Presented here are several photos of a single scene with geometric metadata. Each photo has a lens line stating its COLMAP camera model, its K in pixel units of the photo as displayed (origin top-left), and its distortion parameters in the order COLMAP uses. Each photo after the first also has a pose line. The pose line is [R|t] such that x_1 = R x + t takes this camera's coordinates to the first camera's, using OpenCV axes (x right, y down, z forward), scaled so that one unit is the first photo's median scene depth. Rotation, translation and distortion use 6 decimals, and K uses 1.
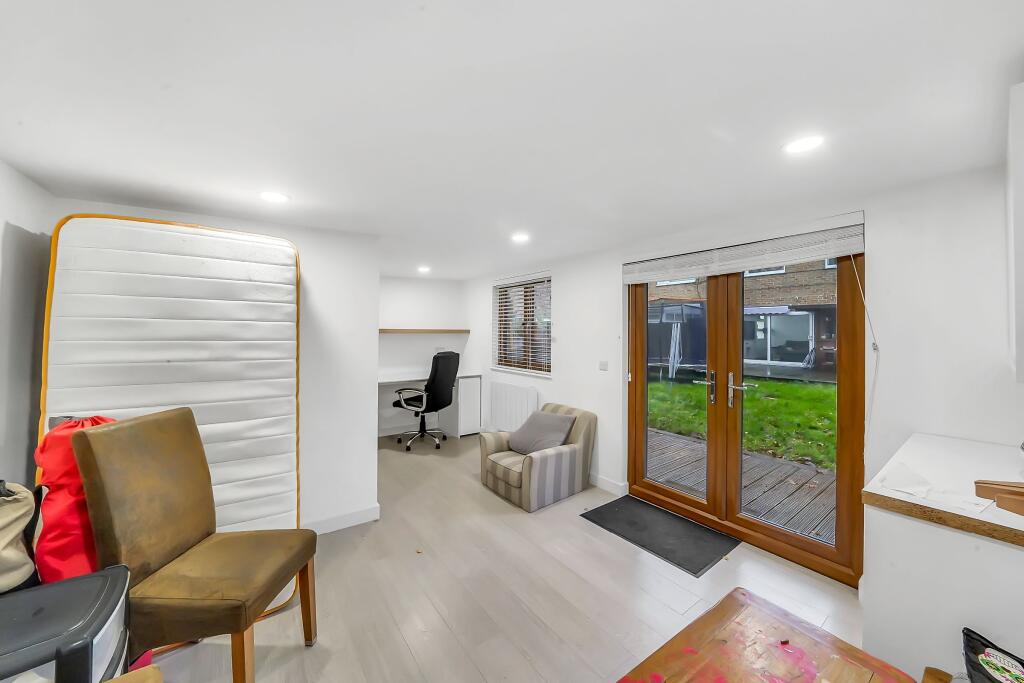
lens RADIAL K [[368.3, 0, 513.8], [0, 368.3, 329.6], [0, 0, 1]] dist [-0.019260, 0.000811]
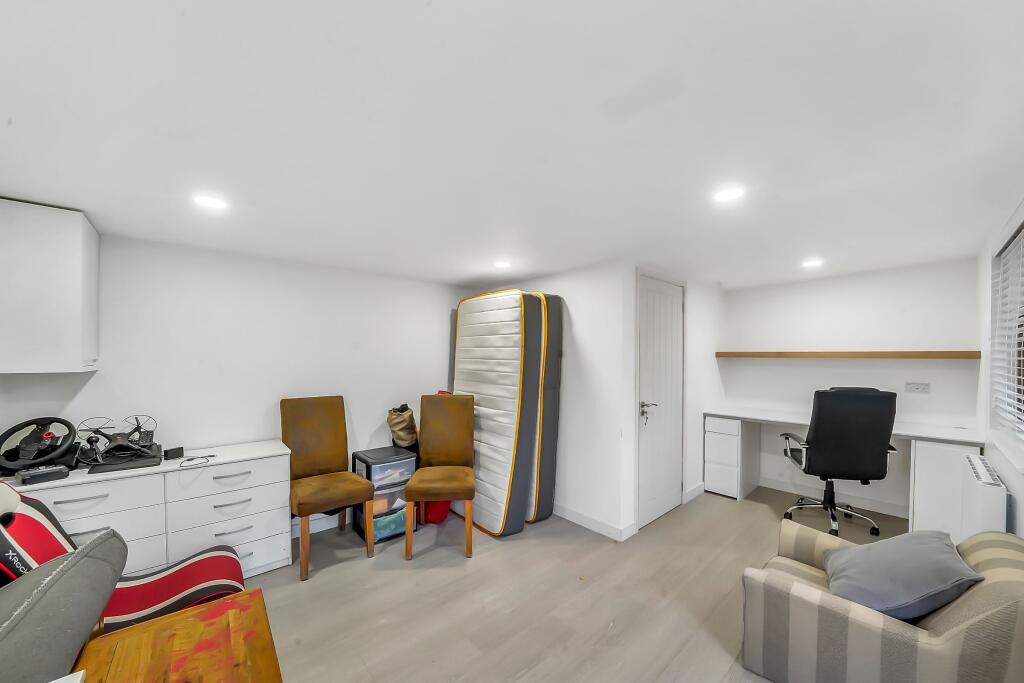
lens RADIAL K [[368.3, 0, 504.7], [0, 368.3, 361.6], [0, 0, 1]] dist [-0.019260, 0.000811]
pose [[0.093057, 0.006006, -0.995643, 0.606853], [0.002427, 0.999977, 0.006259, 0.019594], [0.995658, -0.002998, 0.093041, 0.613529]]
